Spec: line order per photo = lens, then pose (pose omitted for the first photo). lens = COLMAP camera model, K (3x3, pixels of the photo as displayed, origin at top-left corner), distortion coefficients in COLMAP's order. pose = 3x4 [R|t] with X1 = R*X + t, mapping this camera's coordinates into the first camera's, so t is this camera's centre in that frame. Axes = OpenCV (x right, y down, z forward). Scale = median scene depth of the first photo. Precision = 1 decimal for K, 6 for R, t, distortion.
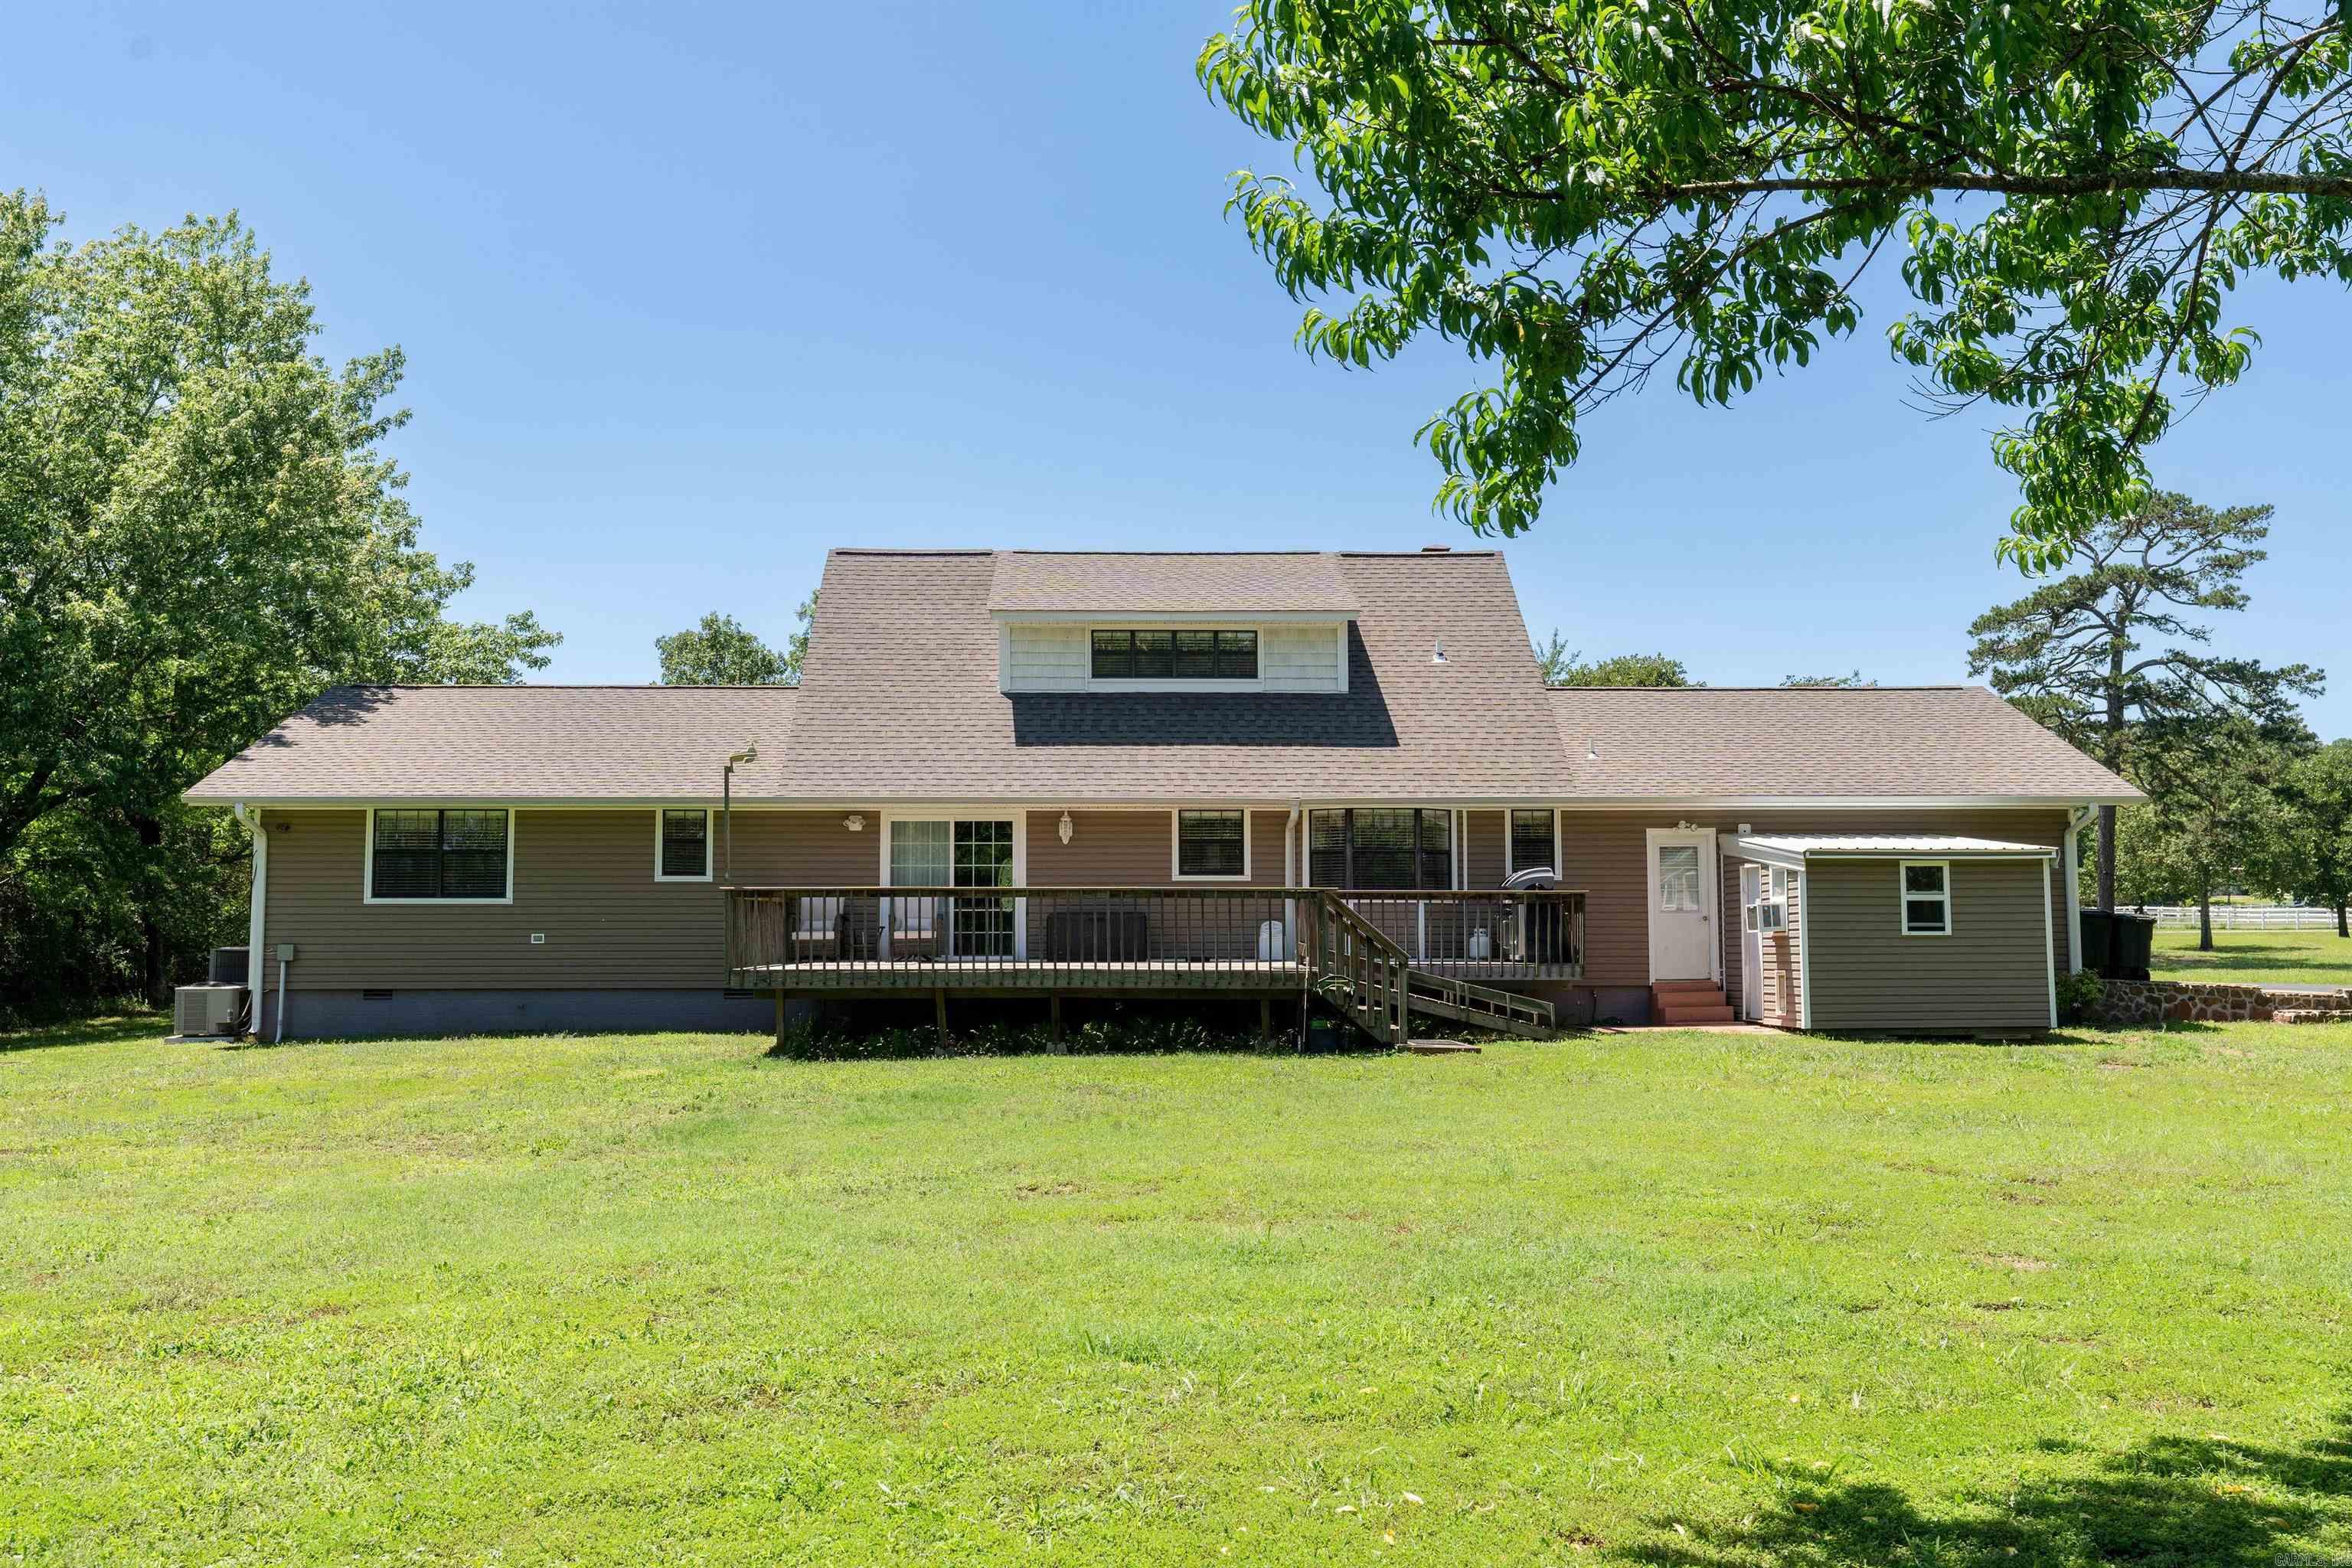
lens RADIAL K [[2152.0, 0, 1176.0], [0, 2152.0, 784.0], [0, 0, 1]] dist [0.001494, 0.000226]
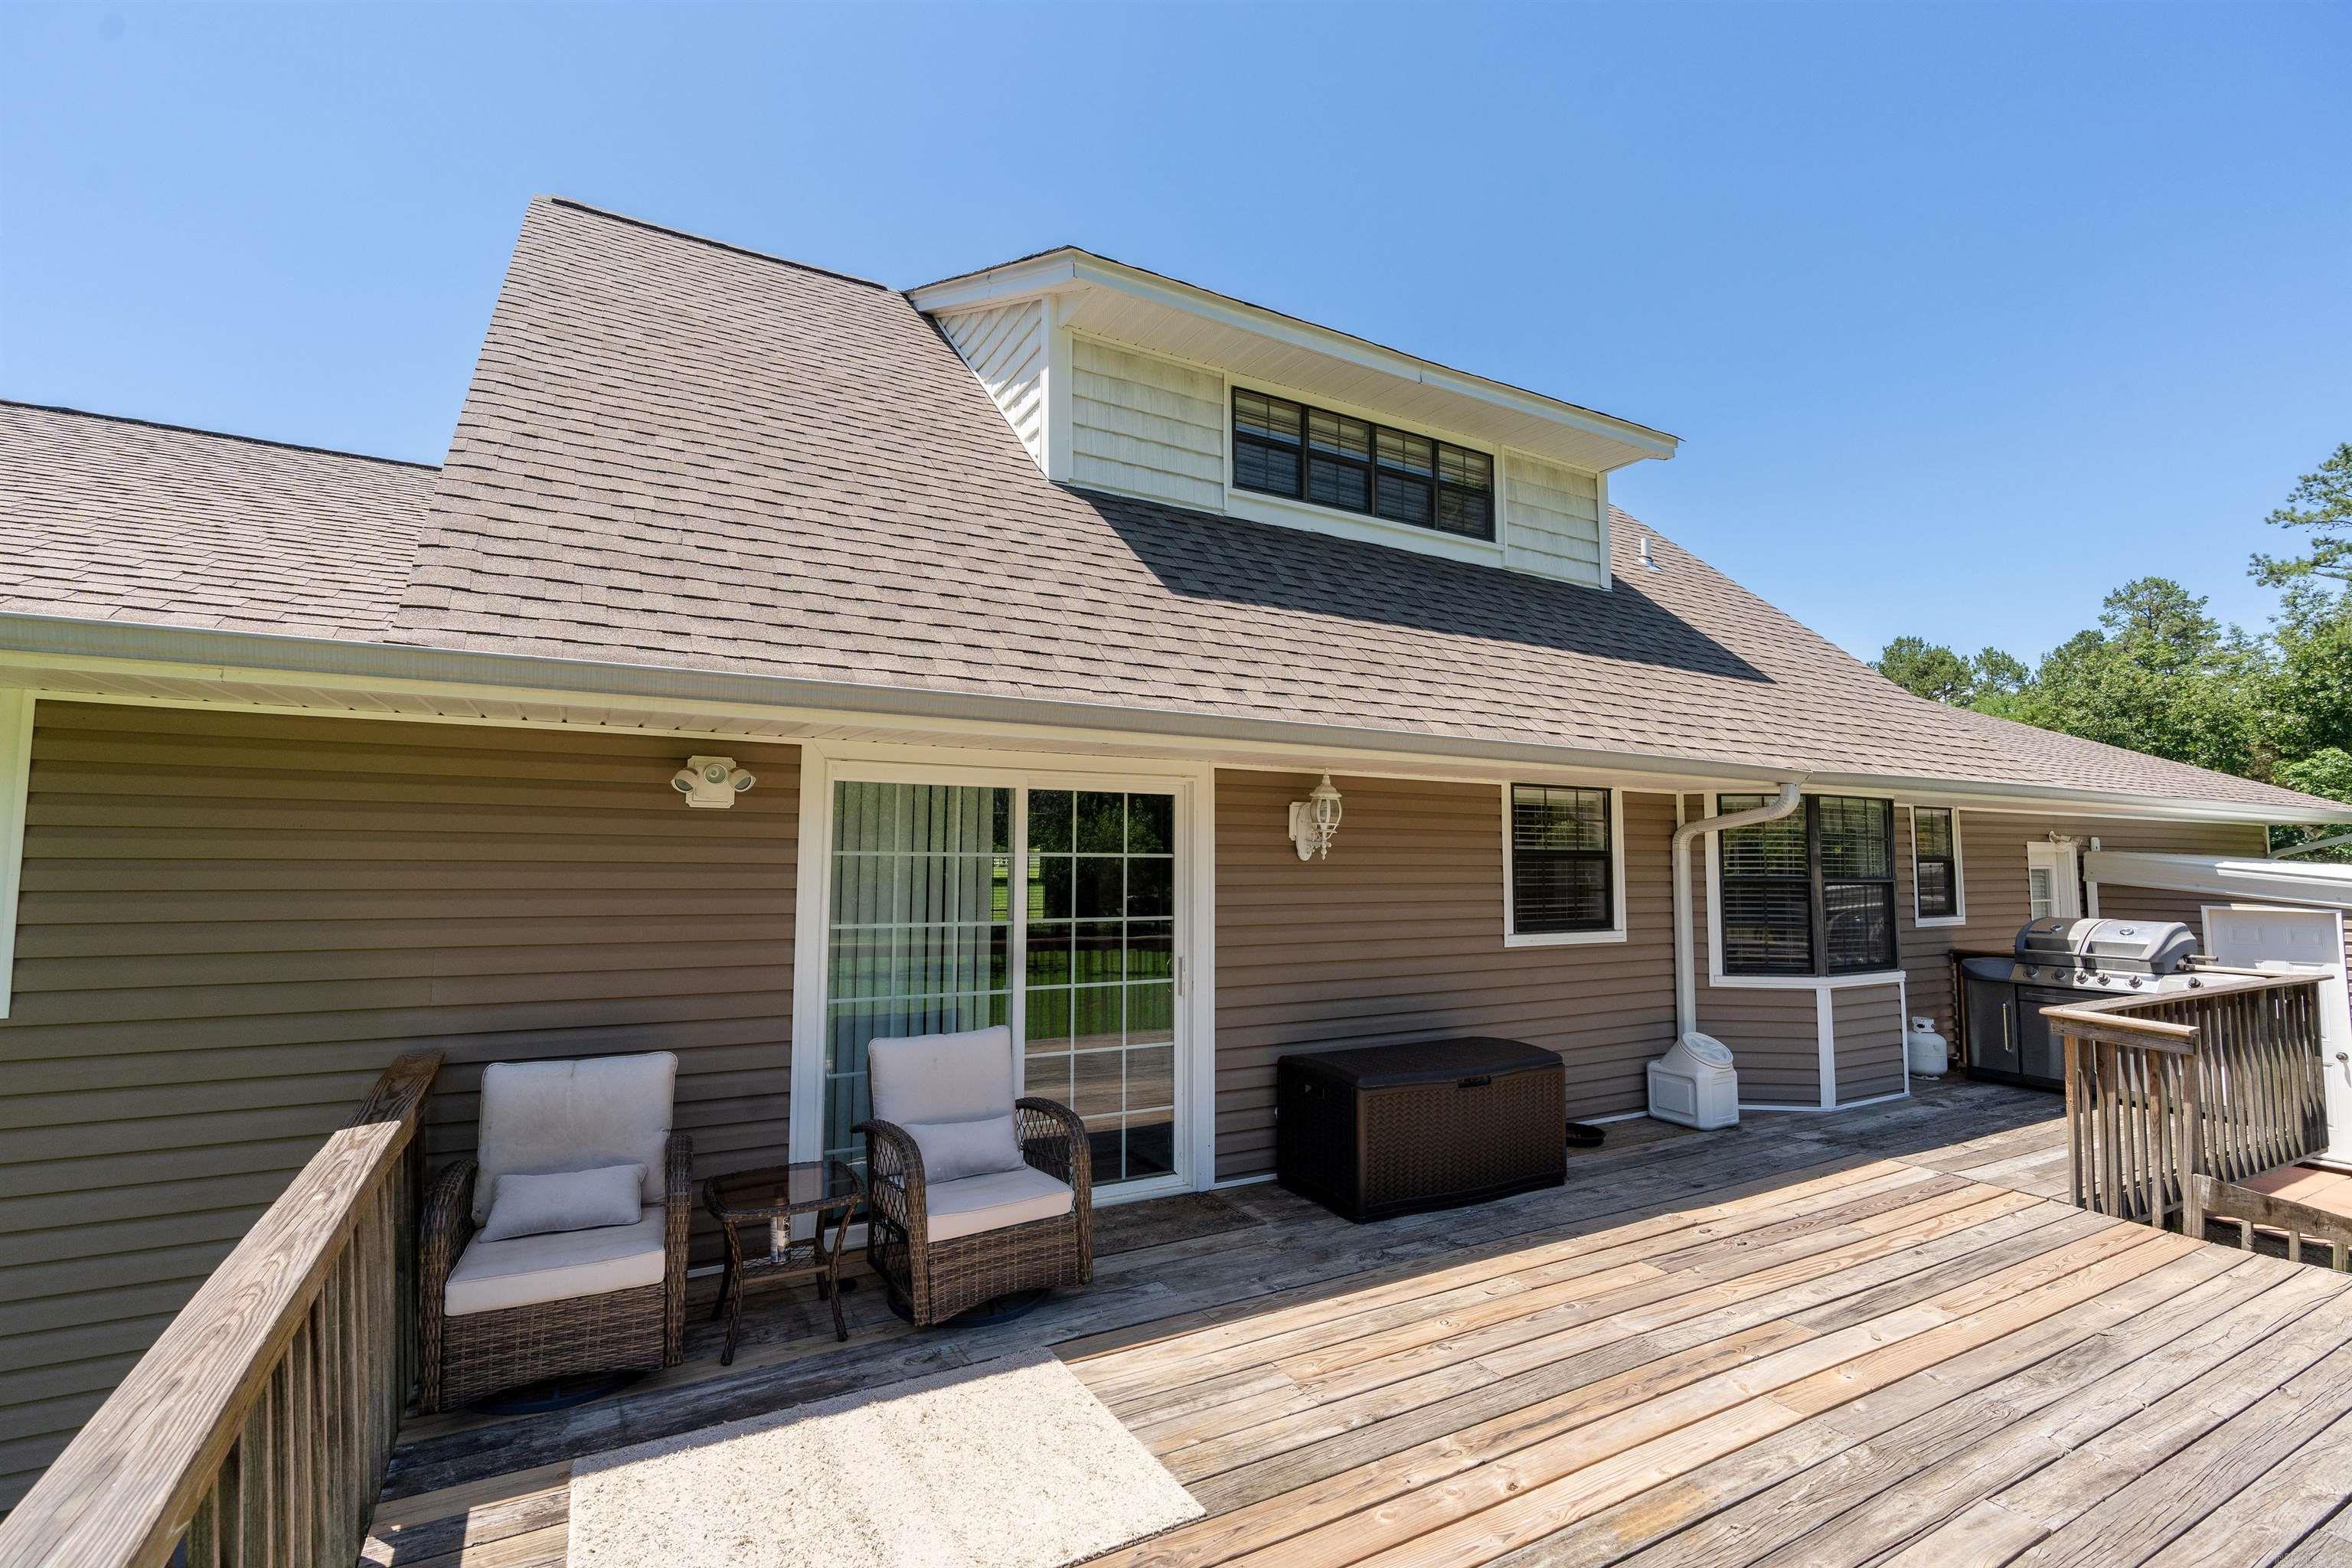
lens RADIAL K [[1010.8, 0, 1176.0], [0, 1010.8, 784.0], [0, 0, 1]] dist [-0.001343, -0.000208]
pose [[0.903253, 0.043283, 0.426920, -0.147371], [-0.055225, 0.998352, 0.015625, 0.012736], [-0.425539, -0.037690, 0.904155, 0.843361]]
